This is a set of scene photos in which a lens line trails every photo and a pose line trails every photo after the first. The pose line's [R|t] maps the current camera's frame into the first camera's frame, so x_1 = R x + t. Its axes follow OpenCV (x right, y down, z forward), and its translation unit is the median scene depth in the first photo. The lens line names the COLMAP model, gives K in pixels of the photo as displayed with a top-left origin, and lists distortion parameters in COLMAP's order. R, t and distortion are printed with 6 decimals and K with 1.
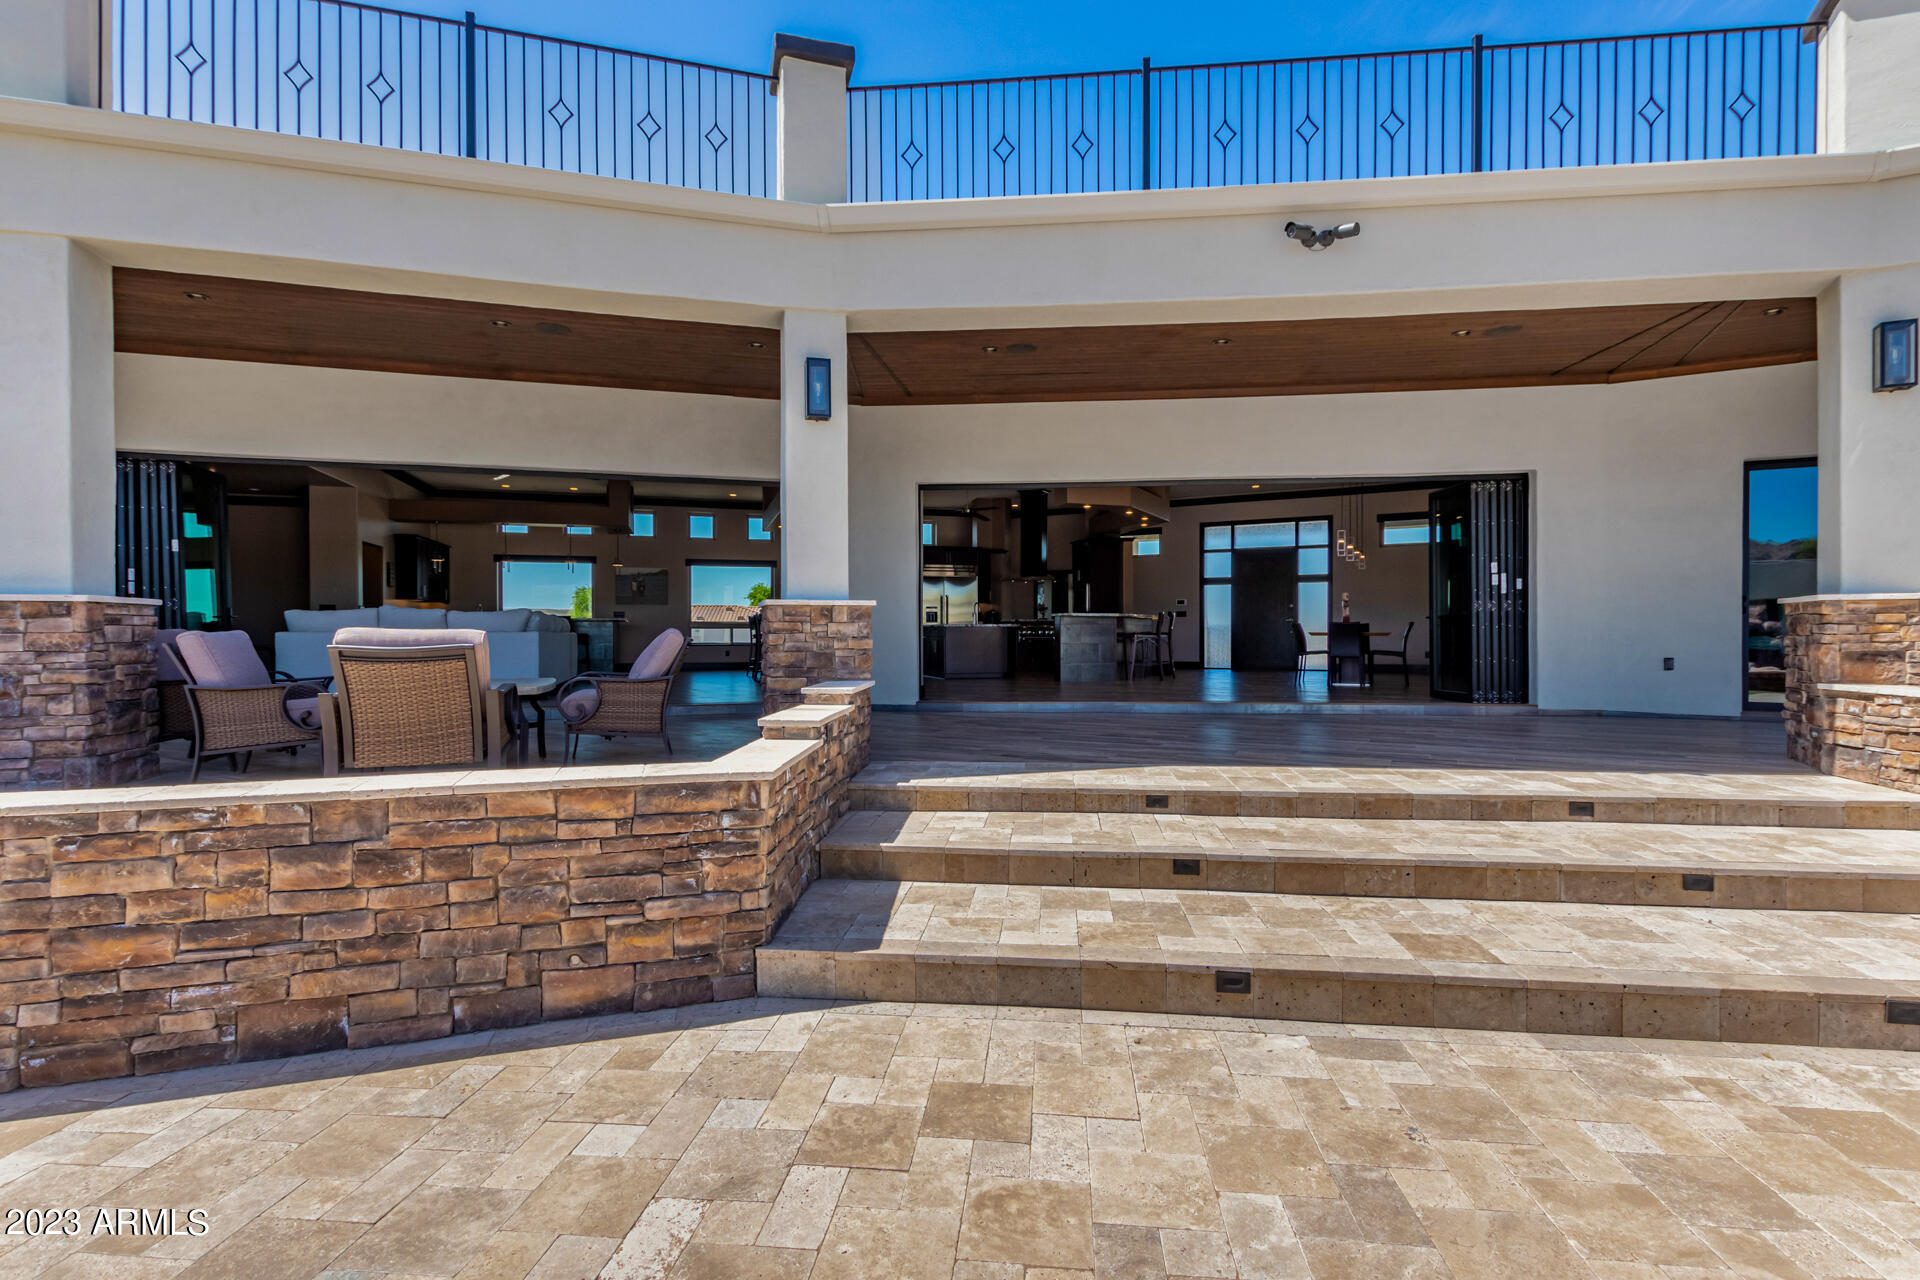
lens RADIAL K [[843.5, 0, 919.2], [0, 843.5, 637.5], [0, 0, 1]] dist [-0.000860, -0.000184]
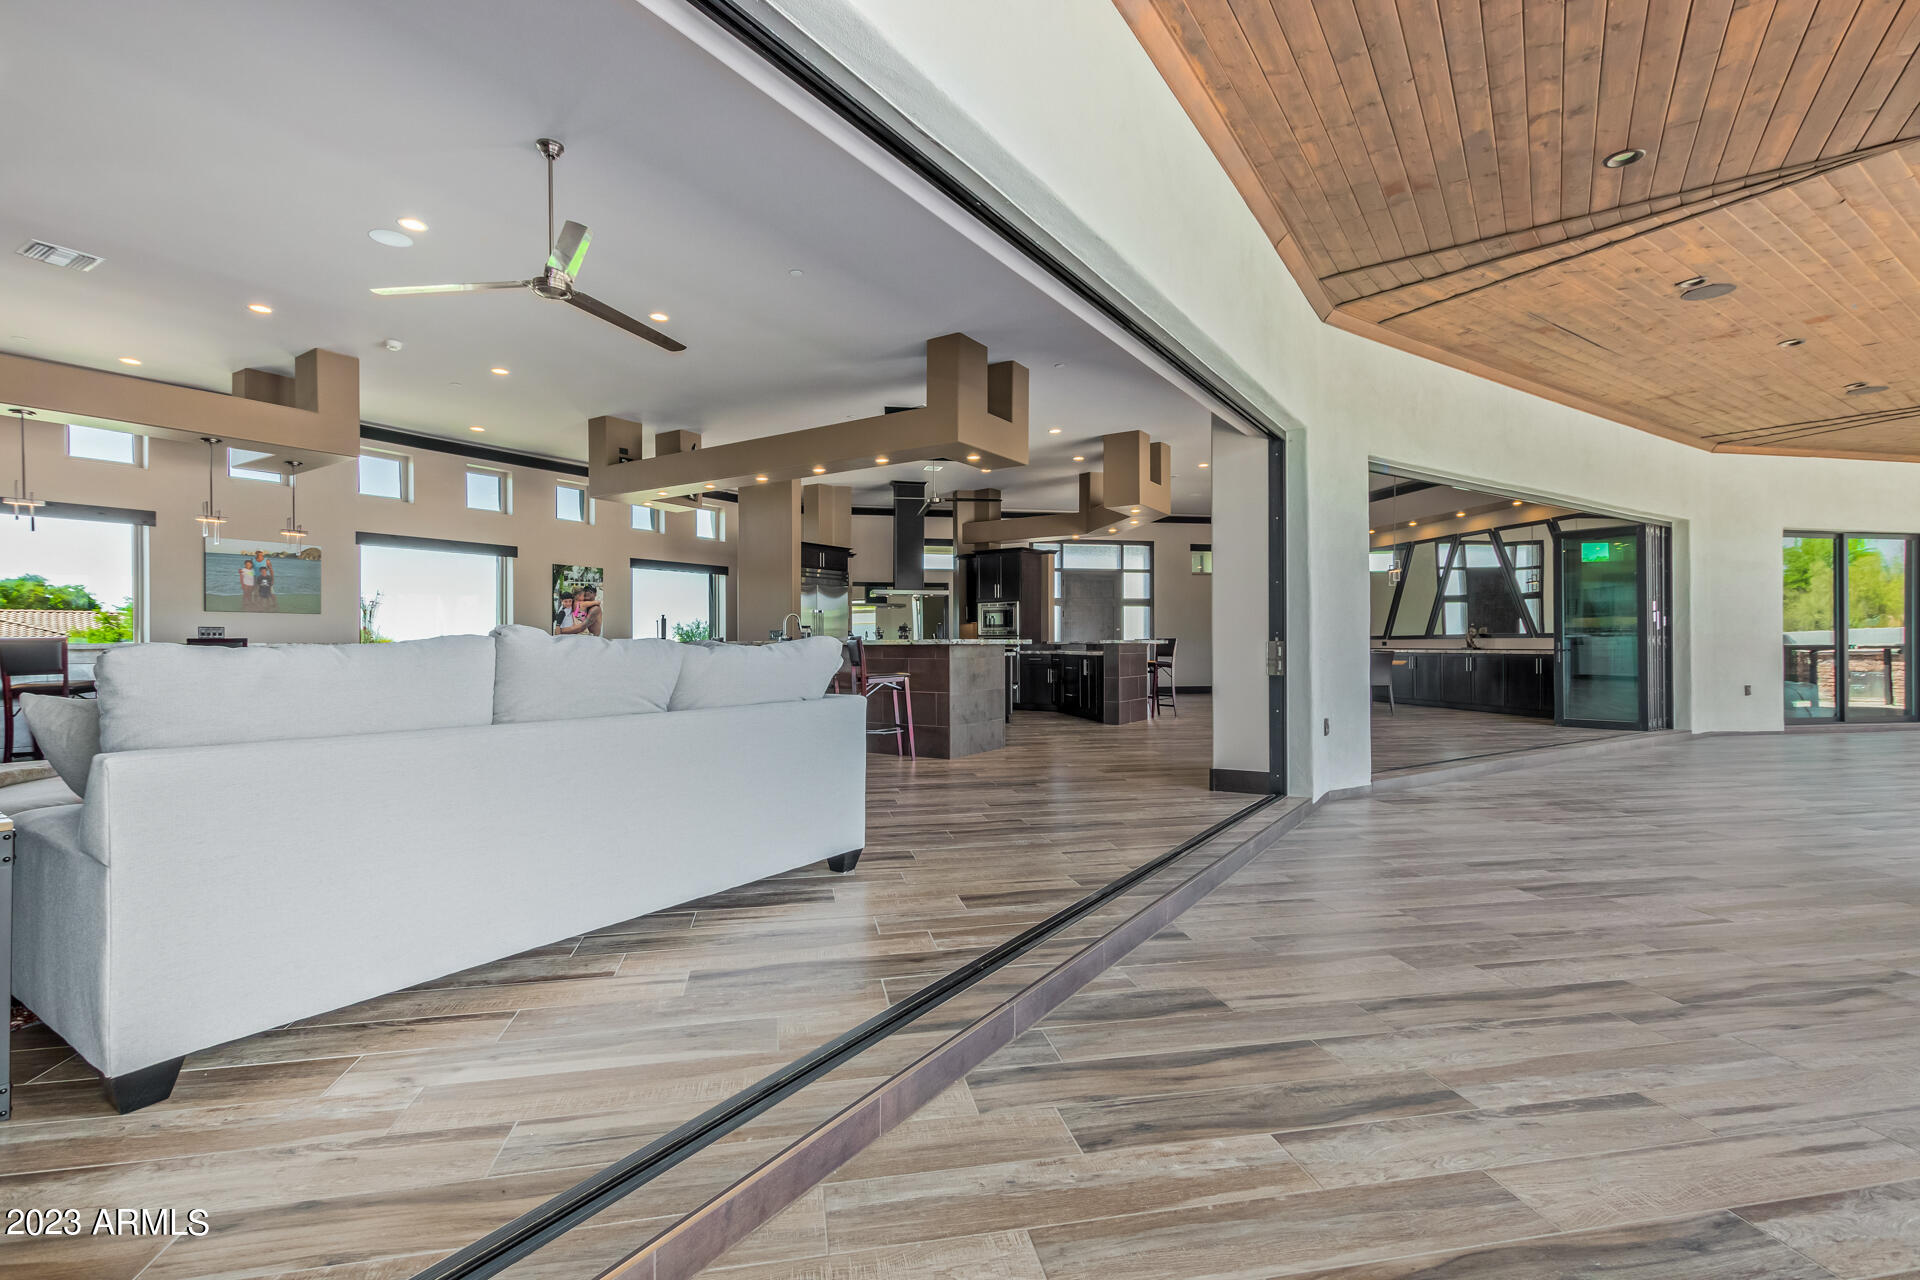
lens RADIAL K [[843.5, 0, 919.2], [0, 843.5, 637.5], [0, 0, 1]] dist [-0.000860, -0.000184]
pose [[0.770265, 0.002238, 0.637720, -0.381643], [0.006042, 0.999923, -0.010806, -0.018327], [-0.637695, 0.012176, 0.770192, 0.386158]]
